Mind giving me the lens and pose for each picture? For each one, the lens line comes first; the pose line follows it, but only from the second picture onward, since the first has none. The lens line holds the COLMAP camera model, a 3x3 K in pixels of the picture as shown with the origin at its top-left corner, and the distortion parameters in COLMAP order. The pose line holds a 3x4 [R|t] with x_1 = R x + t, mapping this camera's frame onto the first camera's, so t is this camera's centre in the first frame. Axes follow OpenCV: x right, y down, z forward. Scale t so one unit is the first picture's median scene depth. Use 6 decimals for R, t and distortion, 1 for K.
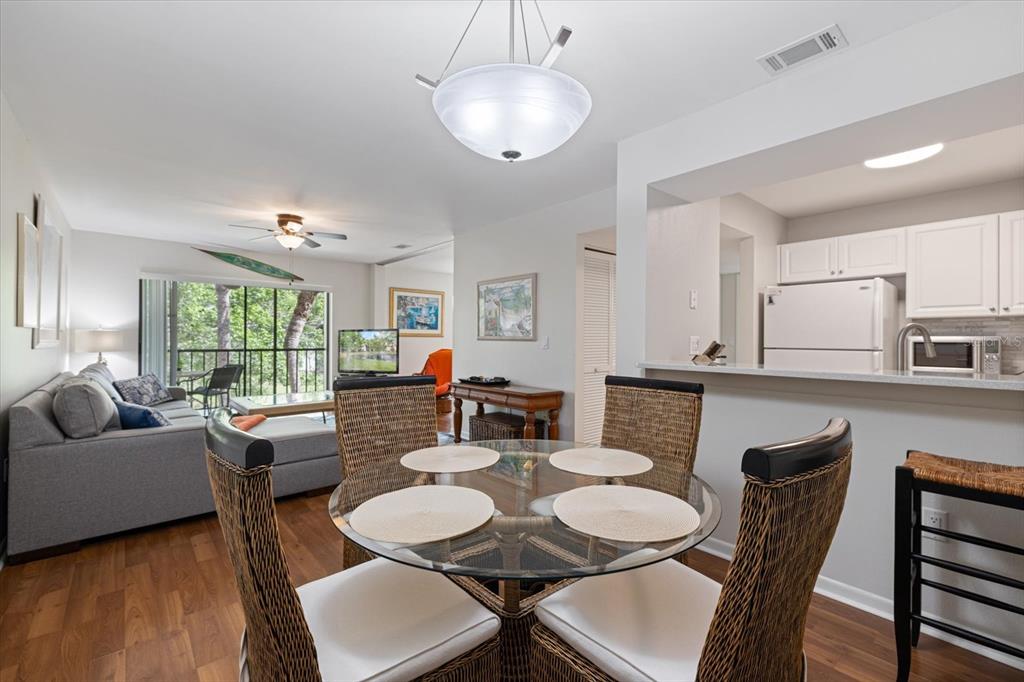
lens RADIAL K [[409.7, 0, 504.1], [0, 409.7, 338.7], [0, 0, 1]] dist [0.001375, 0.000168]
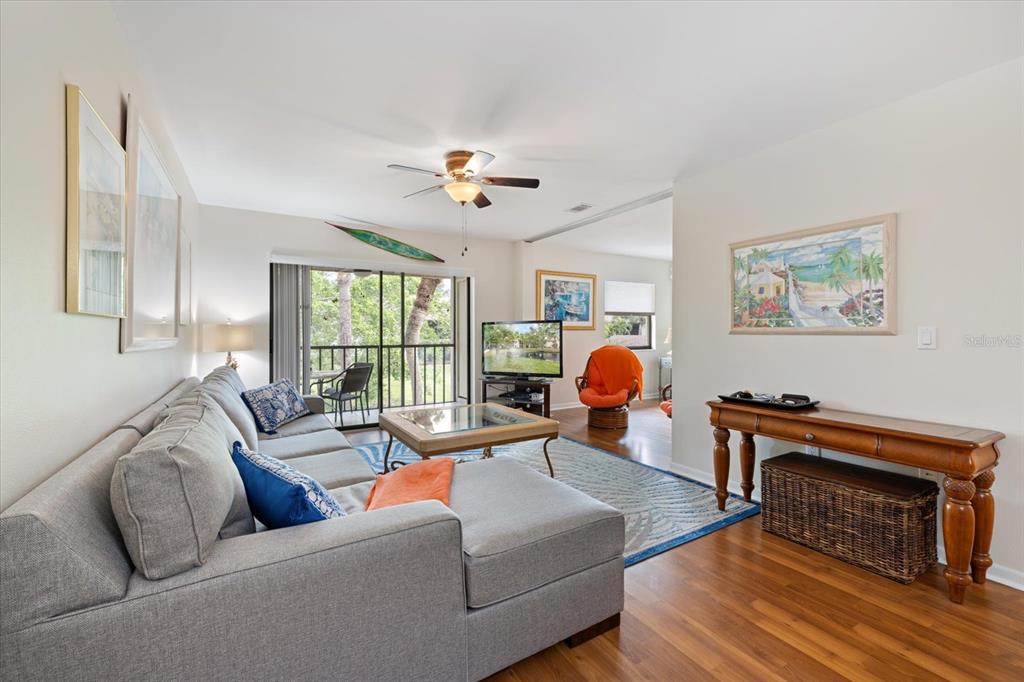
lens RADIAL K [[409.7, 0, 519.1], [0, 409.7, 332.6], [0, 0, 1]] dist [0.001375, 0.000168]
pose [[0.984729, -0.006845, -0.173961, -0.271327], [0.007062, 0.999975, 0.000627, -0.001189], [0.173953, -0.001846, 0.984752, 0.293890]]
